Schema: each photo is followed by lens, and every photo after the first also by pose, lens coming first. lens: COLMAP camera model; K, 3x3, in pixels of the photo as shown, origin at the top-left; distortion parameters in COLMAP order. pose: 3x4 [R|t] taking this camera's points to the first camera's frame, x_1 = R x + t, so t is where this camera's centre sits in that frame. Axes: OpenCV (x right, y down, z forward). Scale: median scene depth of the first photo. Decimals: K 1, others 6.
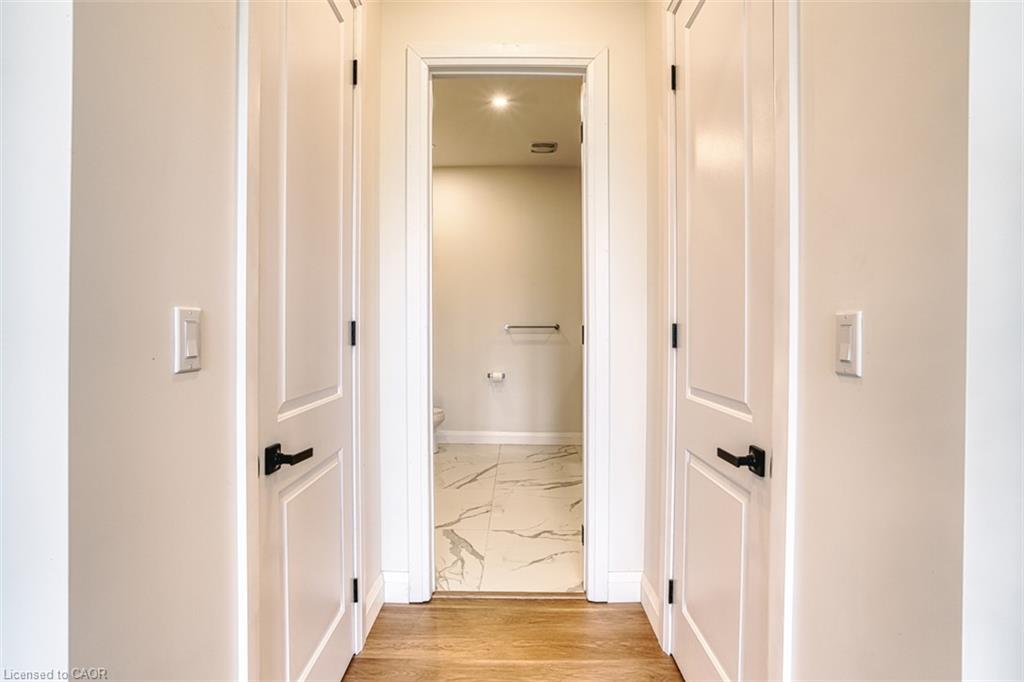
lens RADIAL K [[501.3, 0, 509.4], [0, 501.3, 339.2], [0, 0, 1]] dist [-0.003052, -0.000192]
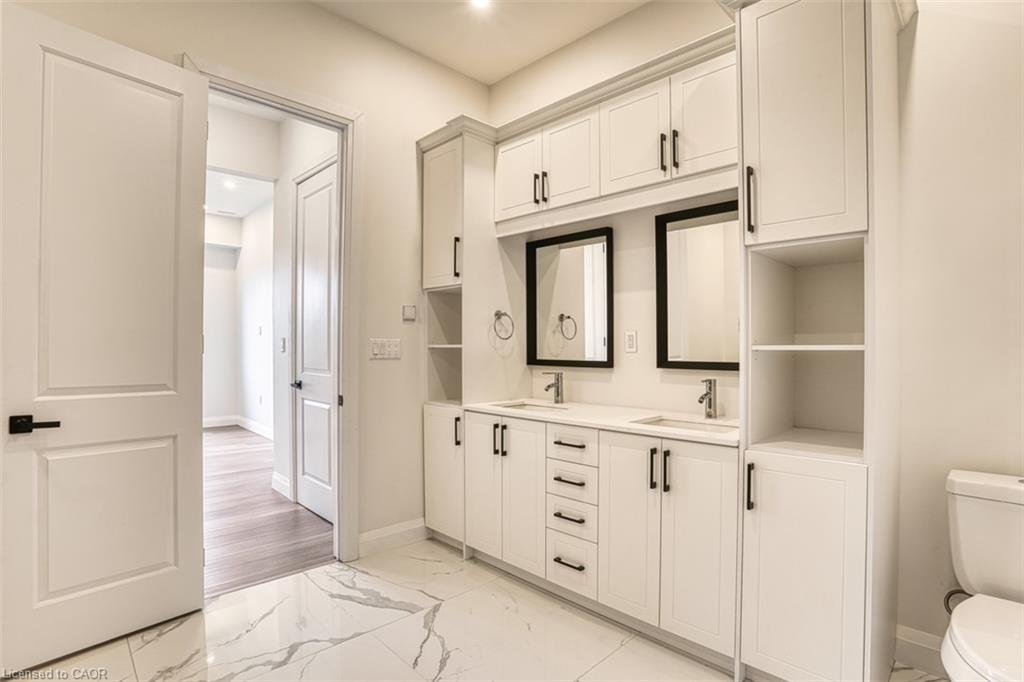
lens RADIAL K [[501.3, 0, 508.0], [0, 501.3, 342.1], [0, 0, 1]] dist [-0.003052, -0.000192]
pose [[-0.717760, -0.003325, -0.696283, 0.216100], [-0.000546, 0.999991, -0.004213, -0.015811], [0.696291, -0.002644, -0.717755, 1.145776]]
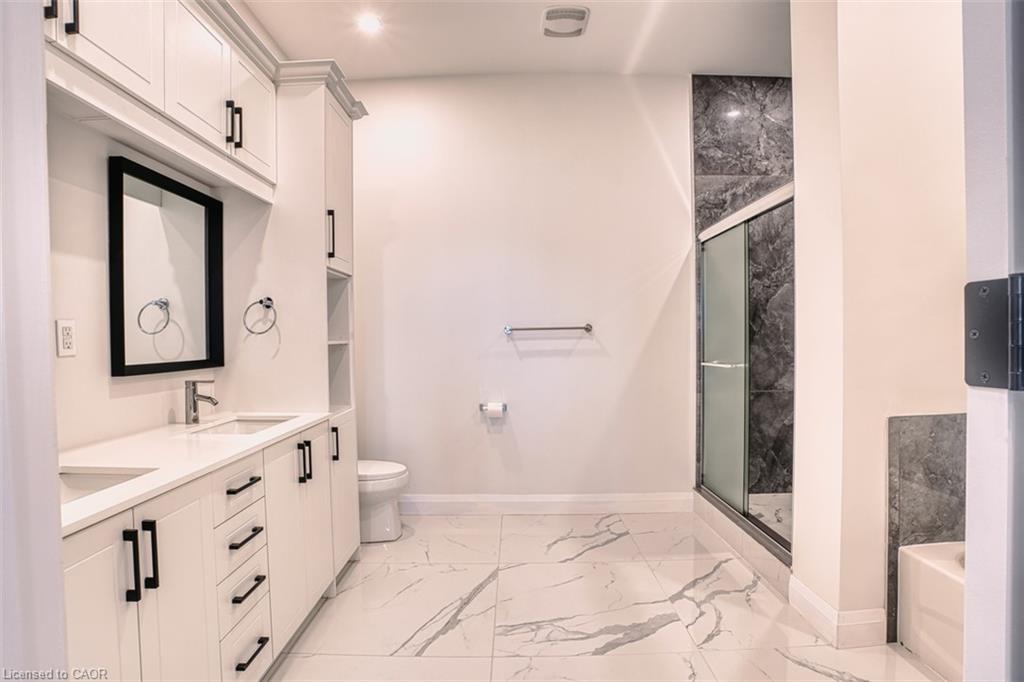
lens RADIAL K [[501.3, 0, 514.3], [0, 501.3, 340.6], [0, 0, 1]] dist [-0.003052, -0.000192]
pose [[0.999677, -0.020934, 0.014413, -0.007779], [0.021003, 0.999769, -0.004654, -0.008621], [-0.014312, 0.004955, 0.999885, 0.427134]]
